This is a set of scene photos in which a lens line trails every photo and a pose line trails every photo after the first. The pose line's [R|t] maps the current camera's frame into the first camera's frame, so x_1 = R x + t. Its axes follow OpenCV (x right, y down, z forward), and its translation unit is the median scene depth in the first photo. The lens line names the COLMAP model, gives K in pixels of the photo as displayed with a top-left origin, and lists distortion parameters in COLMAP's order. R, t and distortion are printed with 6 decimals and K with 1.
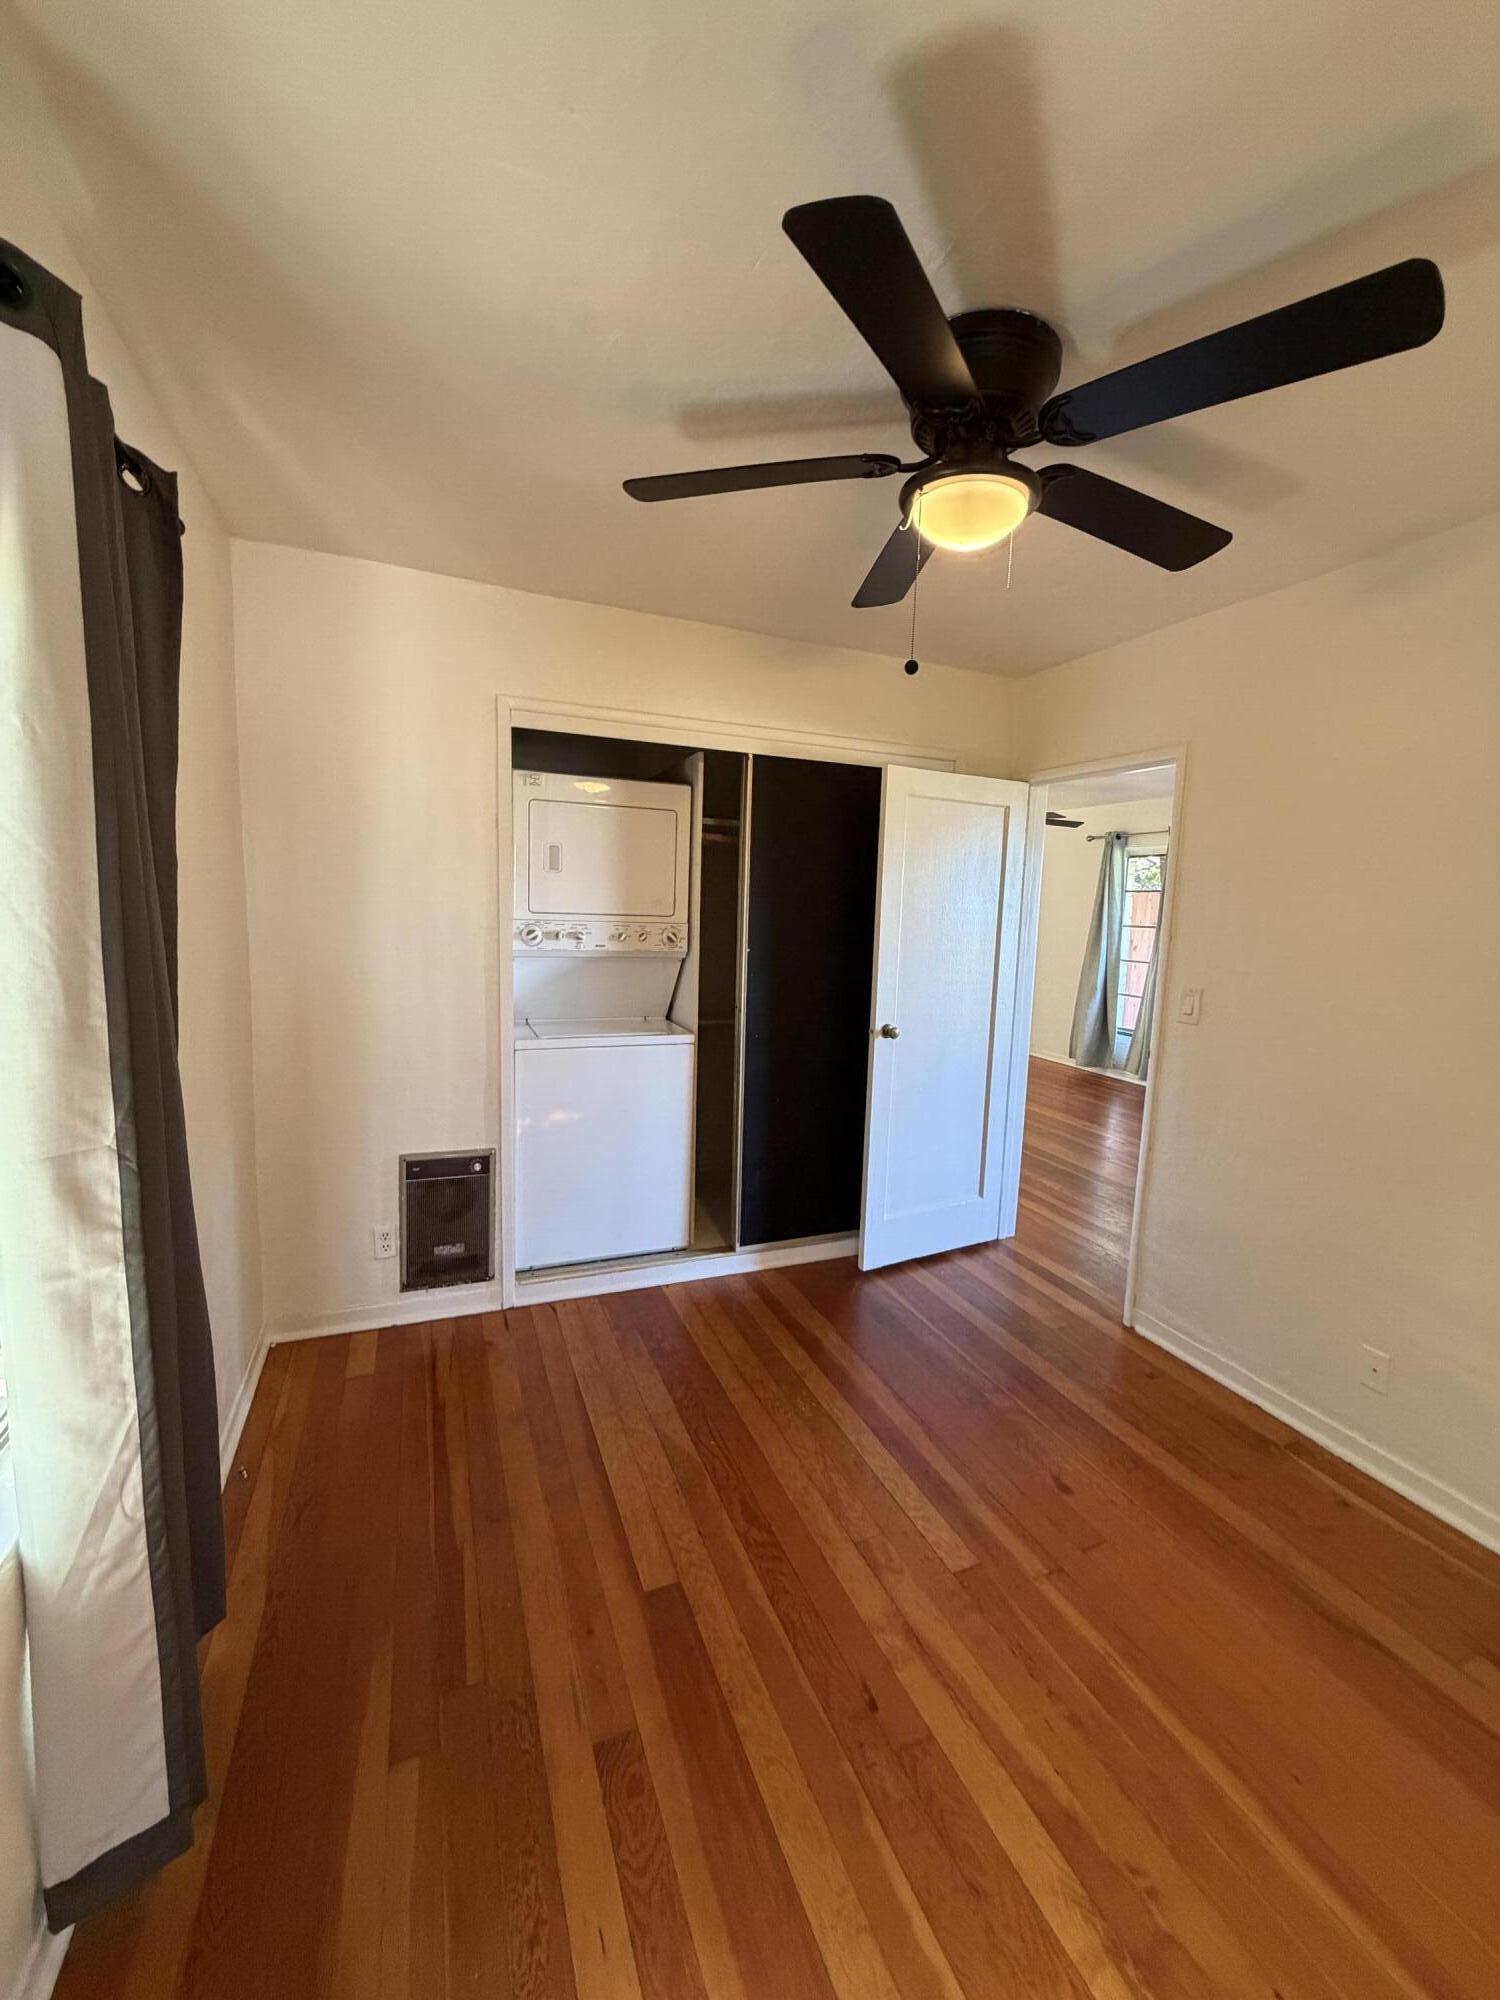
lens RADIAL K [[797.3, 0, 743.6], [0, 797.3, 988.9], [0, 0, 1]] dist [-0.002159, 0.000244]
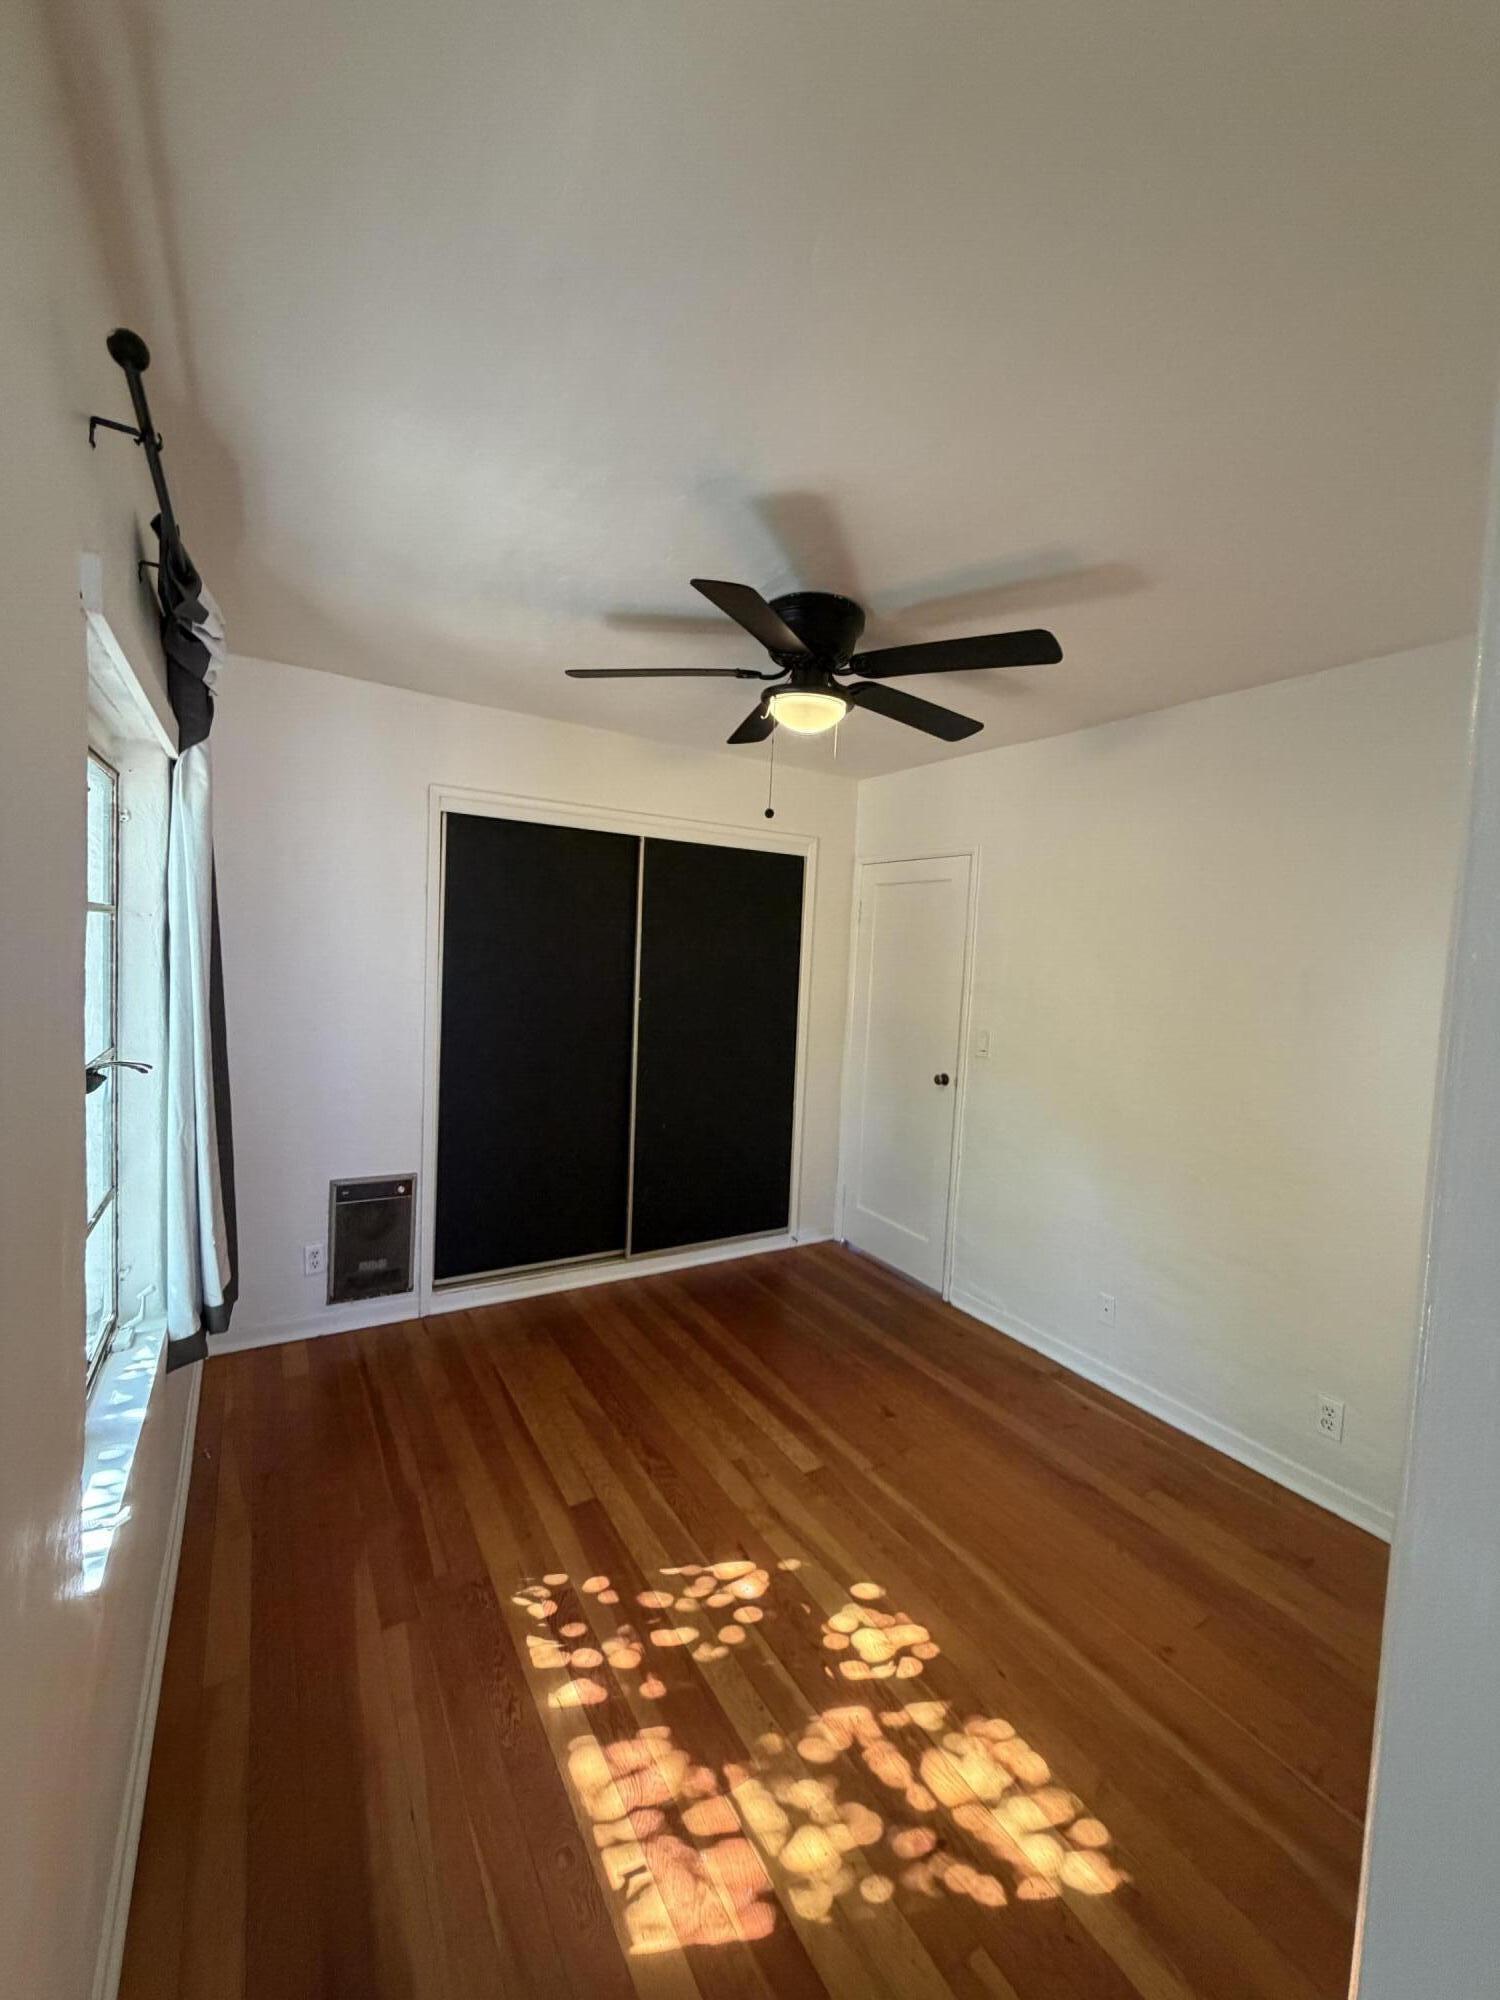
lens RADIAL K [[797.3, 0, 743.2], [0, 797.3, 992.7], [0, 0, 1]] dist [-0.002159, 0.000244]
pose [[0.986920, 0.004485, 0.161145, -0.050914], [0.003029, 0.998921, -0.046353, -0.004606], [-0.161179, 0.046235, 0.985842, -0.297150]]
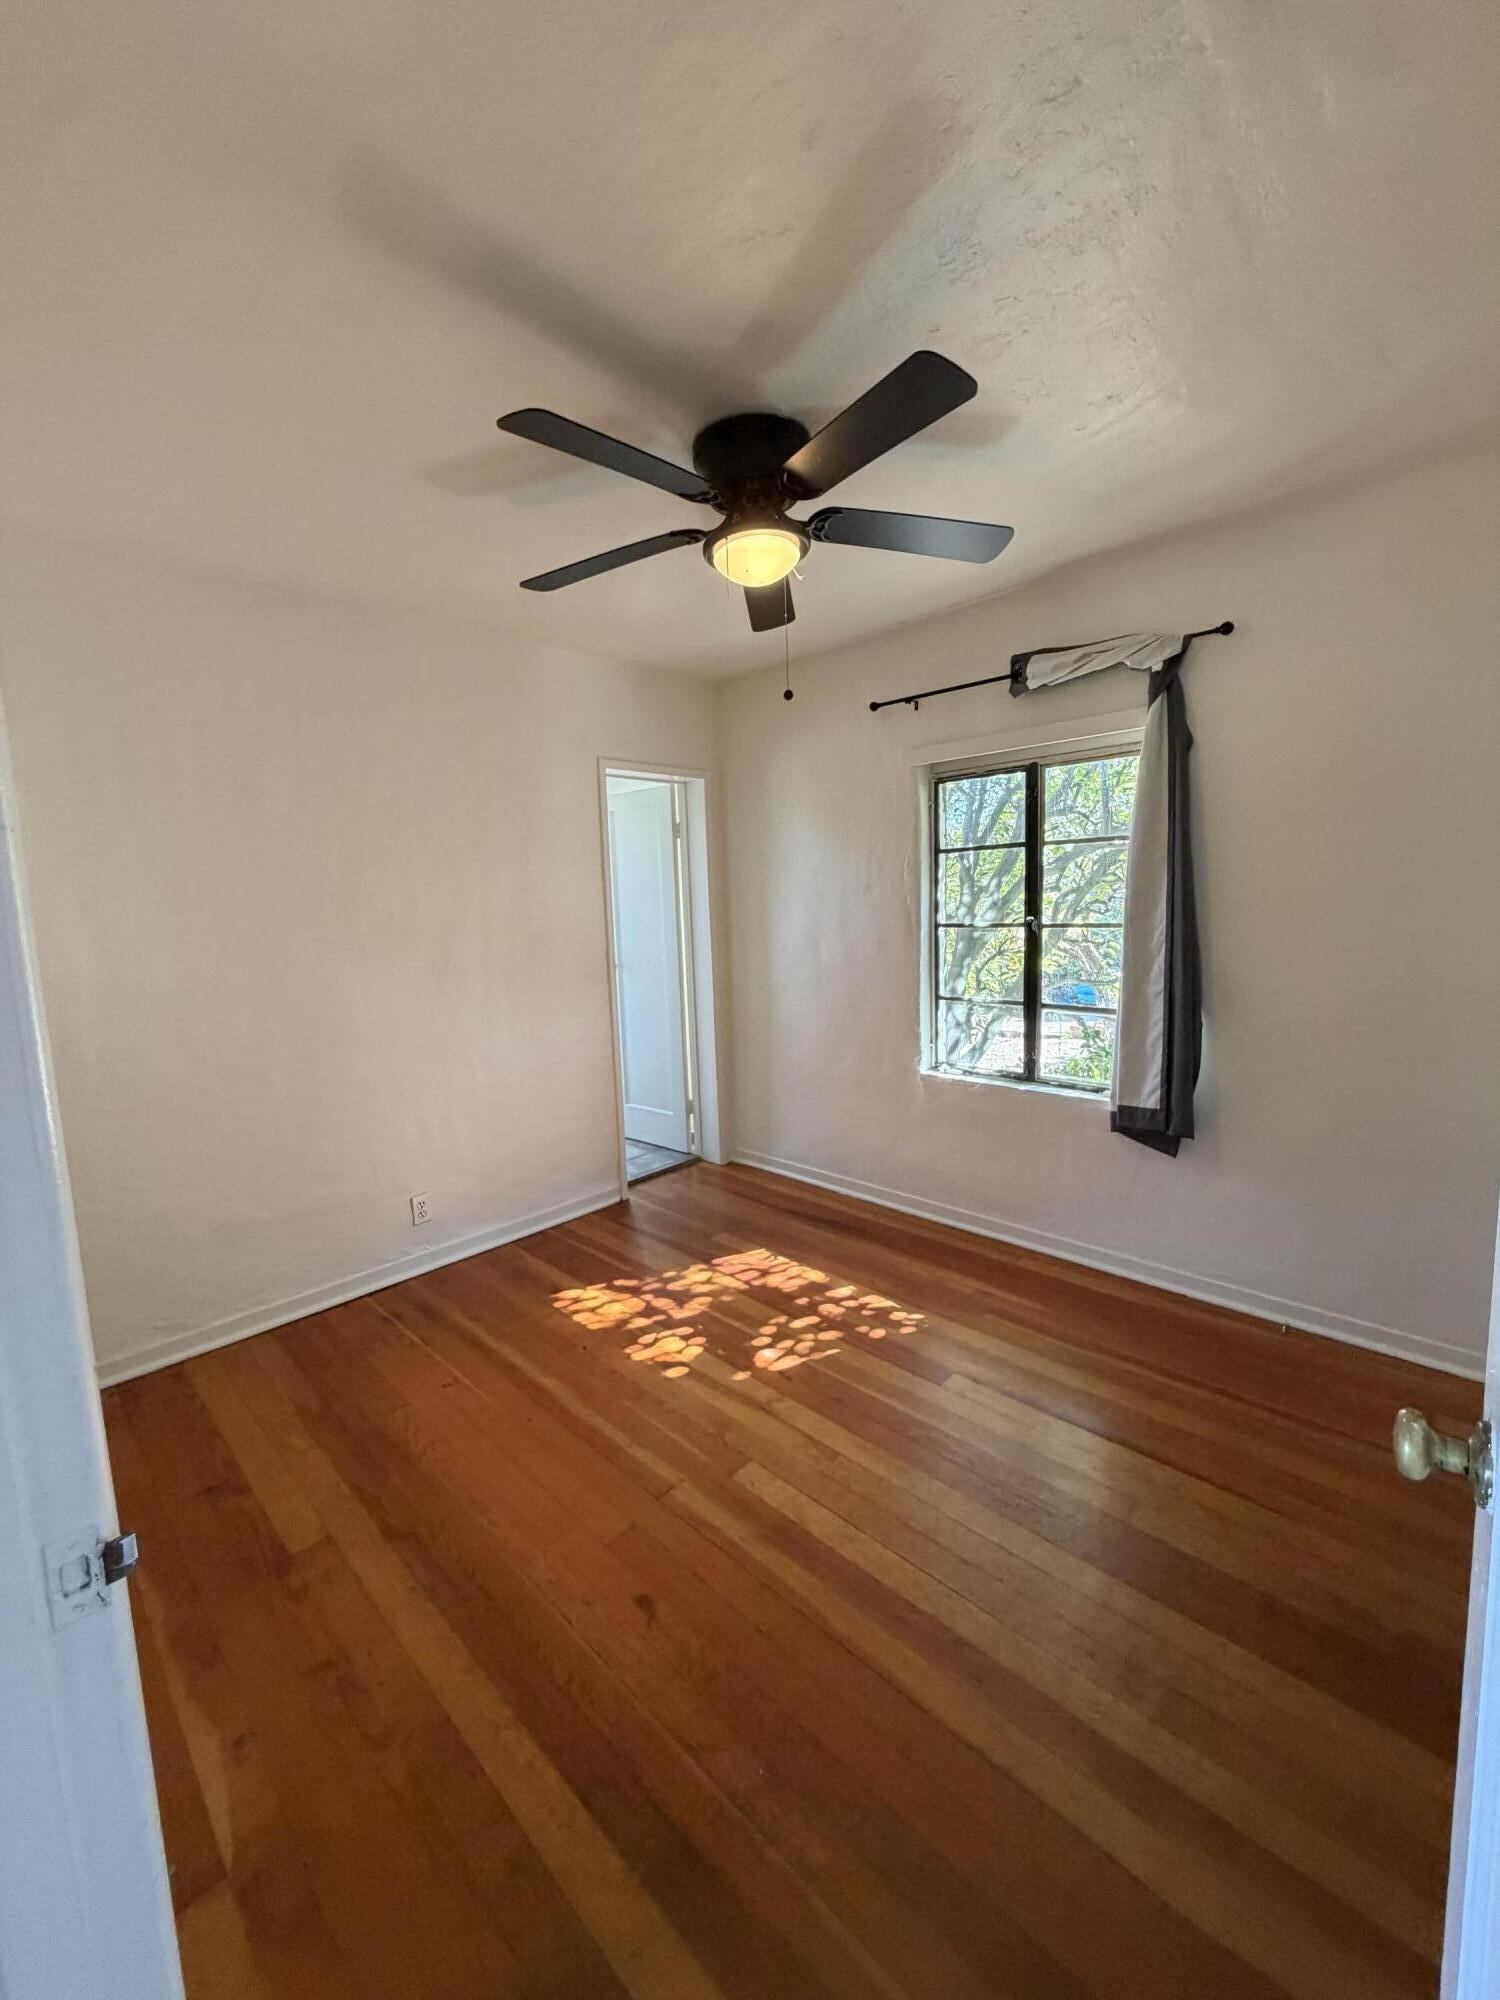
lens RADIAL K [[797.3, 0, 745.5], [0, 797.3, 996.4], [0, 0, 1]] dist [-0.002159, 0.000244]
pose [[-0.915478, 0.047137, -0.399597, 0.620270], [-0.039605, 0.977736, 0.206069, -0.122128], [0.400414, 0.204478, -0.893229, 1.683551]]
